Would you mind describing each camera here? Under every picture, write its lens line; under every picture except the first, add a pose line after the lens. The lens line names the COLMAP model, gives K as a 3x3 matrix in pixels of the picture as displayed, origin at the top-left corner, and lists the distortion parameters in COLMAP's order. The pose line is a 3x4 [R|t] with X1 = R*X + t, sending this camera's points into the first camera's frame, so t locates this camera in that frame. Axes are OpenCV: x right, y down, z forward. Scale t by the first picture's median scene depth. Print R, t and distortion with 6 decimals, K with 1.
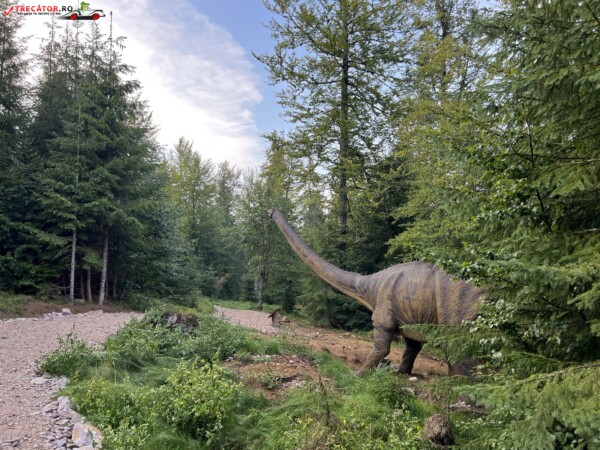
lens RADIAL K [[453.9, 0, 299.6], [0, 453.9, 226.1], [0, 0, 1]] dist [0.044908, -0.026868]
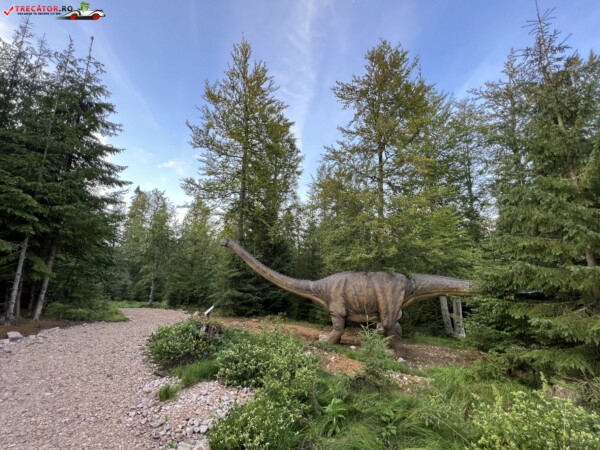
lens RADIAL K [[239.1, 0, 300.3], [0, 239.1, 224.2], [0, 0, 1]] dist [-0.000421, 0.000139]
pose [[0.803688, 0.113977, 0.584033, -0.349966], [-0.049871, 0.990933, -0.124757, 0.020735], [-0.592957, 0.071139, 0.802085, 0.339635]]
